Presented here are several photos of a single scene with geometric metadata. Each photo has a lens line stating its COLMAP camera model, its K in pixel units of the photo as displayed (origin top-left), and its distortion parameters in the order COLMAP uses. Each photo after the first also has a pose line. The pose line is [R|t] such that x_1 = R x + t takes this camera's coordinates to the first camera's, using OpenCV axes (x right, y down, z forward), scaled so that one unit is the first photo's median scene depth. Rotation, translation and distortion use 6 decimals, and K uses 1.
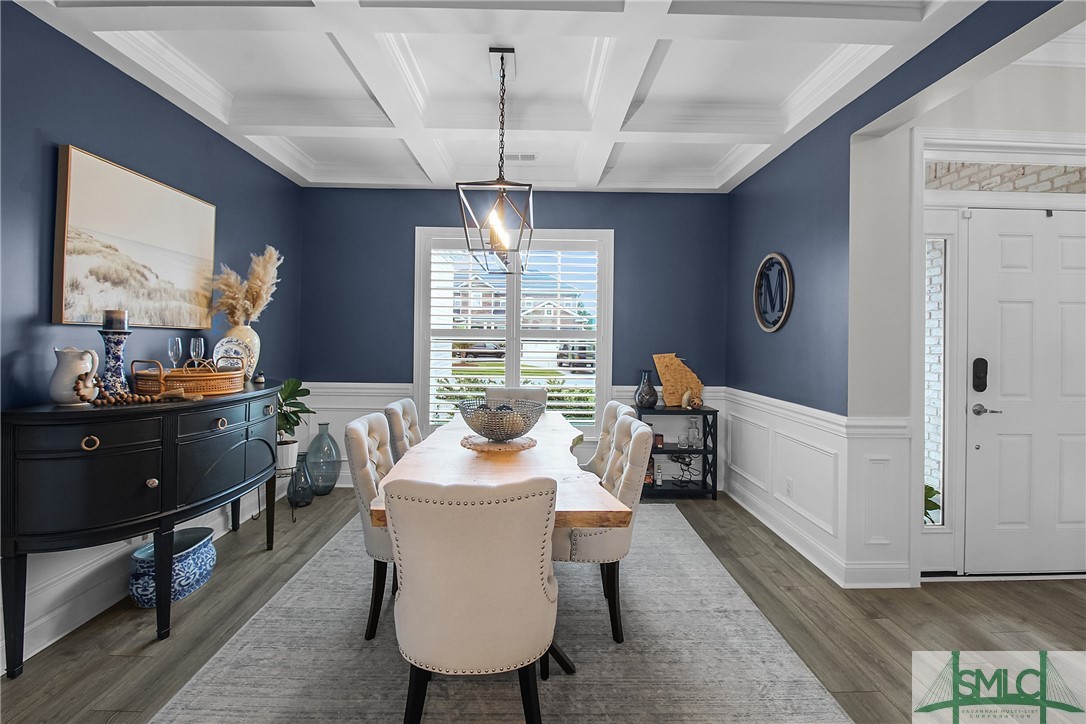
lens RADIAL K [[513.1, 0, 545.2], [0, 513.1, 336.7], [0, 0, 1]] dist [-0.001710, -0.012310]
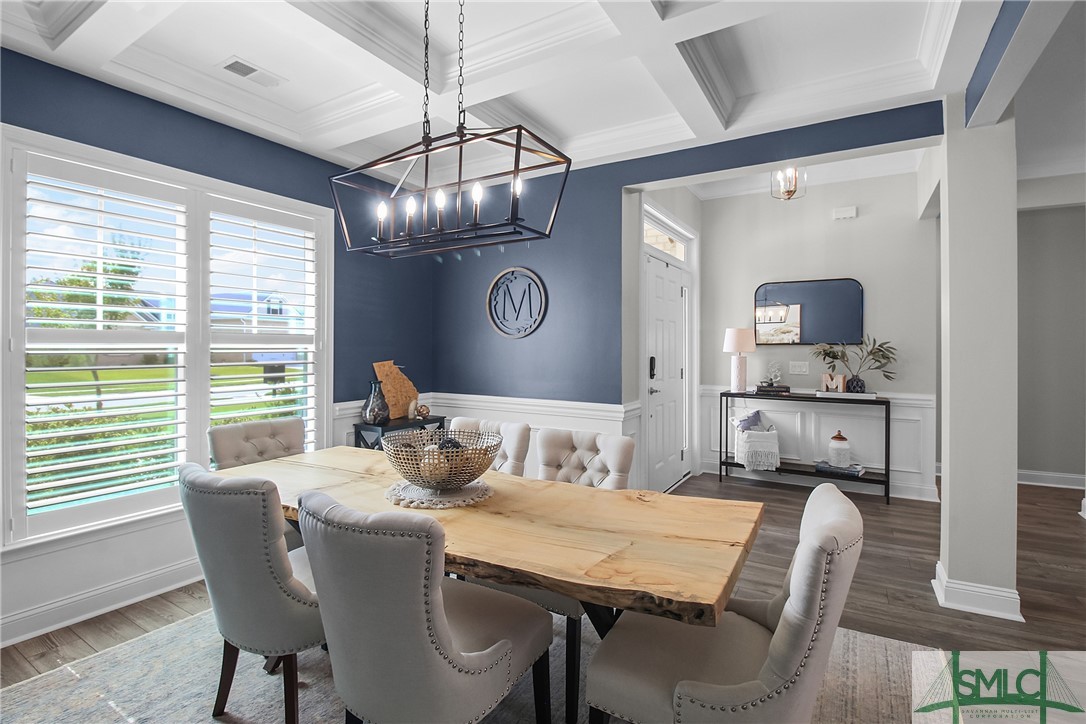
lens RADIAL K [[513.1, 0, 545.2], [0, 513.1, 336.7], [0, 0, 1]] dist [-0.001710, -0.012310]
pose [[0.531624, 0.006586, 0.846955, -0.509255], [-0.000462, 0.999972, -0.007486, -0.003726], [-0.846980, 0.003589, 0.531612, 0.400526]]
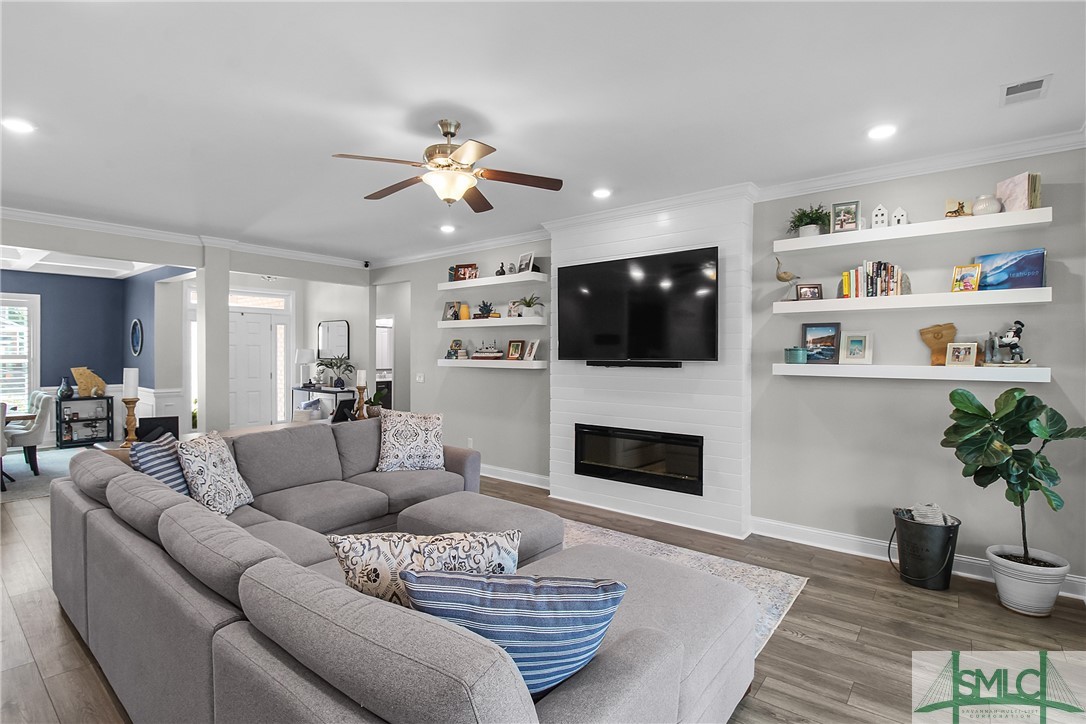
lens RADIAL K [[520.1, 0, 540.1], [0, 520.1, 354.3], [0, 0, 1]] dist [0.001609, -0.013177]
pose [[0.647282, -0.011688, 0.762161, -0.131656], [-0.000178, 0.999880, 0.015485, -0.055044], [-0.762251, -0.010159, 0.647202, -1.878287]]
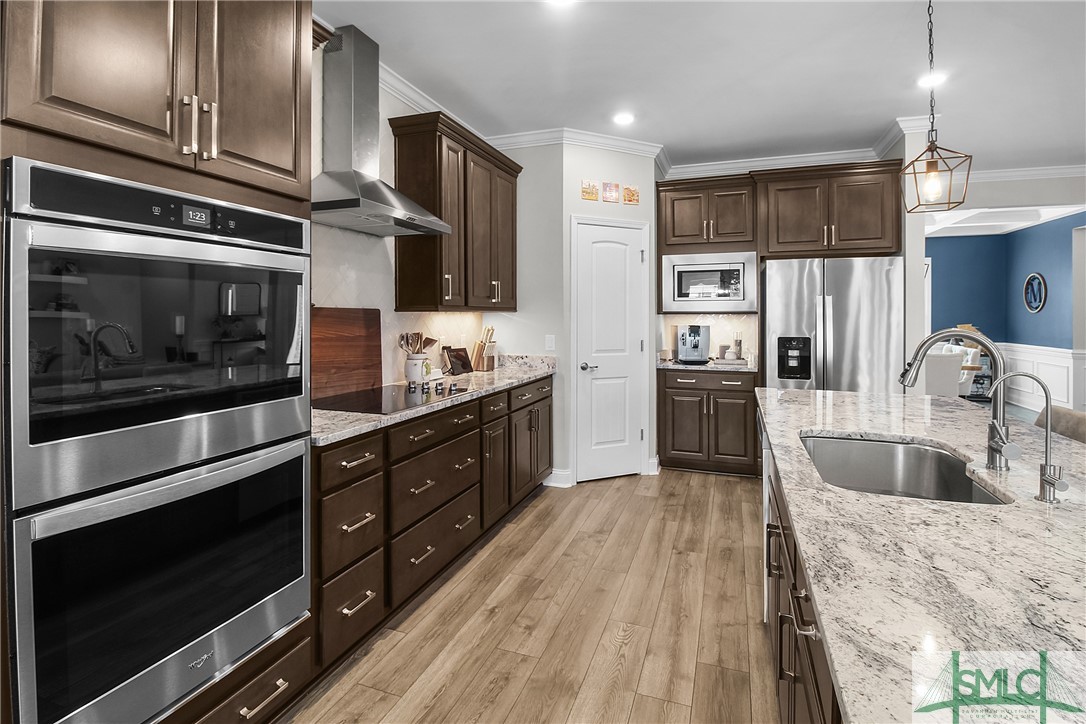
lens RADIAL K [[518.6, 0, 543.1], [0, 518.6, 317.1], [0, 0, 1]] dist [-0.000185, -0.015403]
pose [[0.933047, -0.010403, -0.359604, -0.699509], [0.012600, 0.999914, 0.003766, -0.025675], [0.359534, -0.008045, 0.933097, -1.724739]]
